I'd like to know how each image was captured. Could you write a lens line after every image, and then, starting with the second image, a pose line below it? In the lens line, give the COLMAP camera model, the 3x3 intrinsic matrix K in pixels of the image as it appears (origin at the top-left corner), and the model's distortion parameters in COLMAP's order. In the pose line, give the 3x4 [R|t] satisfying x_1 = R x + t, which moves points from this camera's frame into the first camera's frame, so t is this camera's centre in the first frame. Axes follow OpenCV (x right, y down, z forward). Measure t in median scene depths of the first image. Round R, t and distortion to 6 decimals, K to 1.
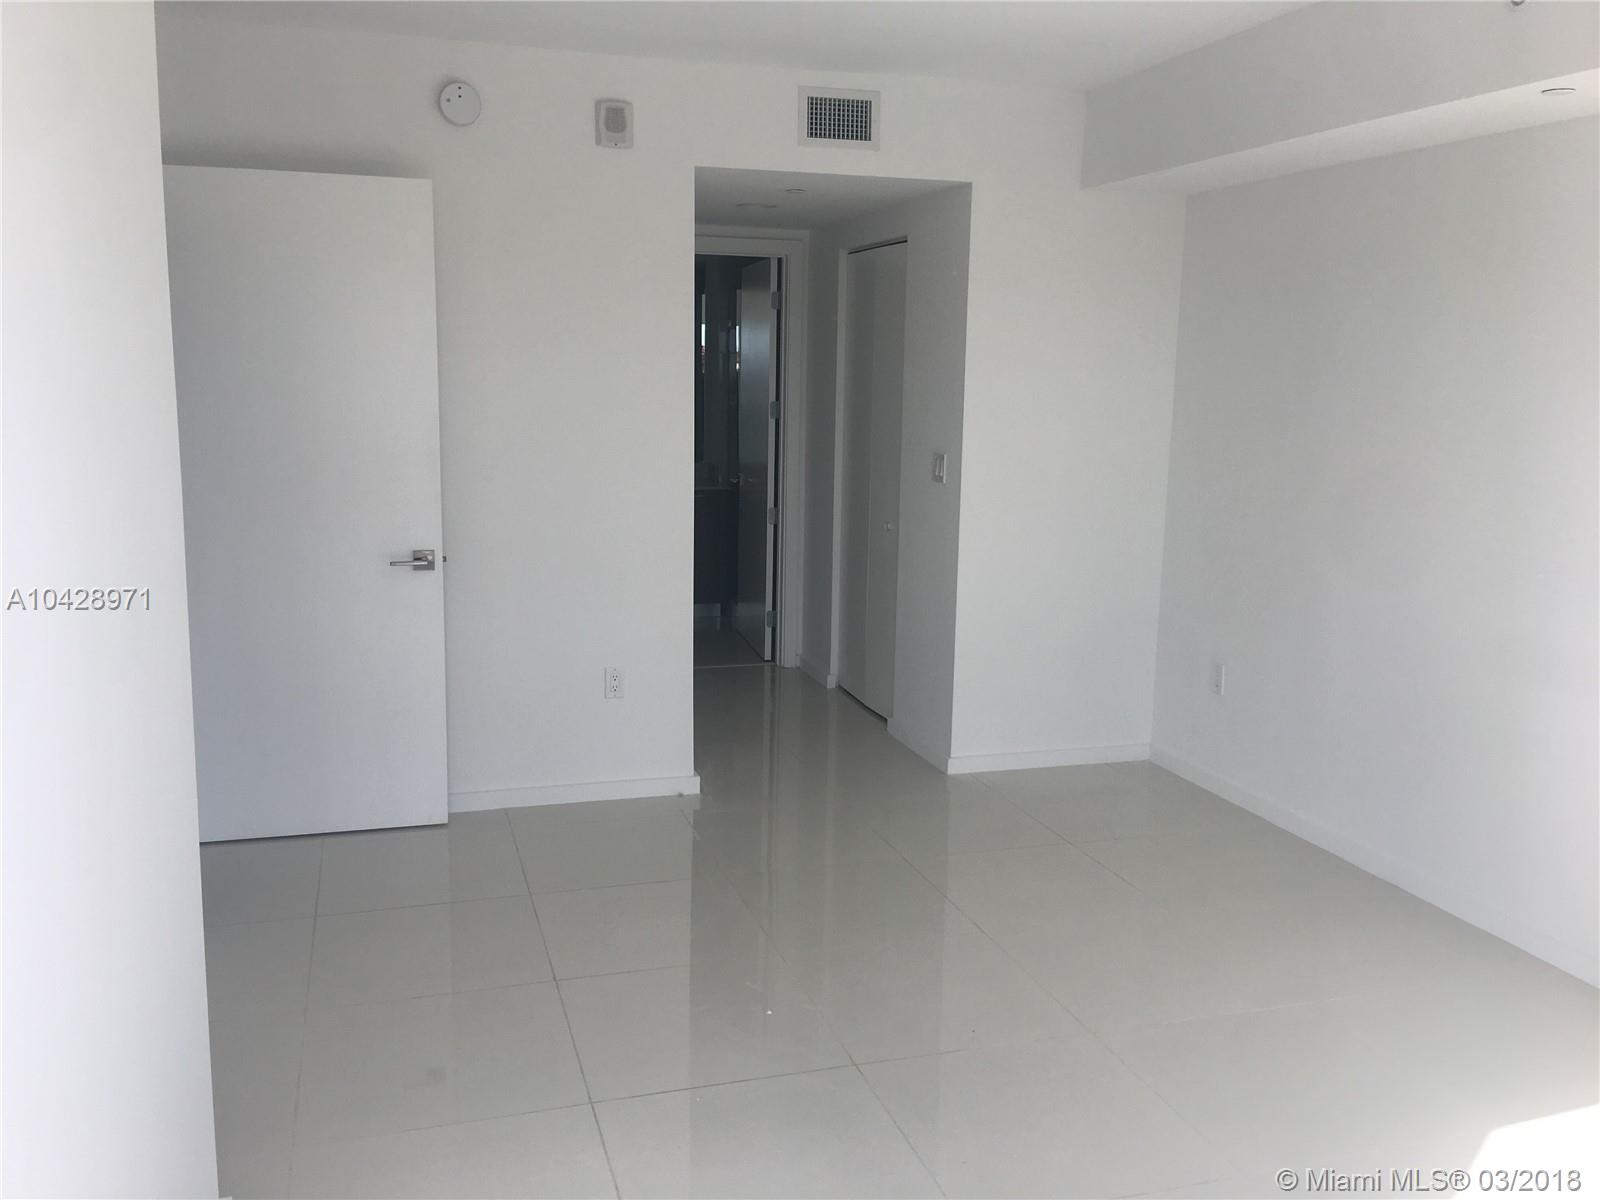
lens RADIAL K [[1348.1, 0, 798.8], [0, 1348.1, 595.7], [0, 0, 1]] dist [0.049092, -0.035989]
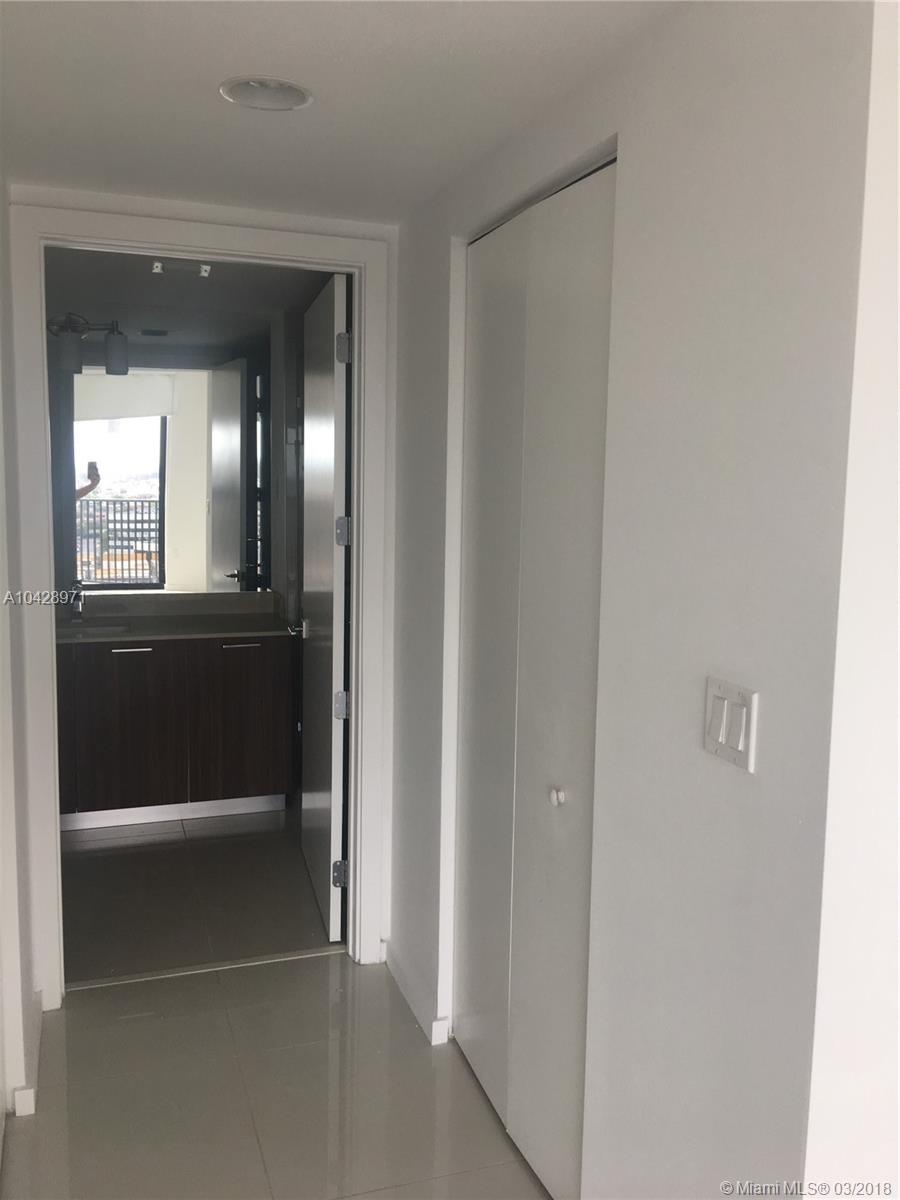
lens RADIAL K [[1011.1, 0, 449.1], [0, 1011.1, 602.8], [0, 0, 1]] dist [0.049092, -0.035989]
pose [[0.999503, -0.003075, 0.031365, 0.014882], [0.004119, 0.999437, -0.033290, -0.092154], [-0.031245, 0.033403, 0.998953, 0.561455]]
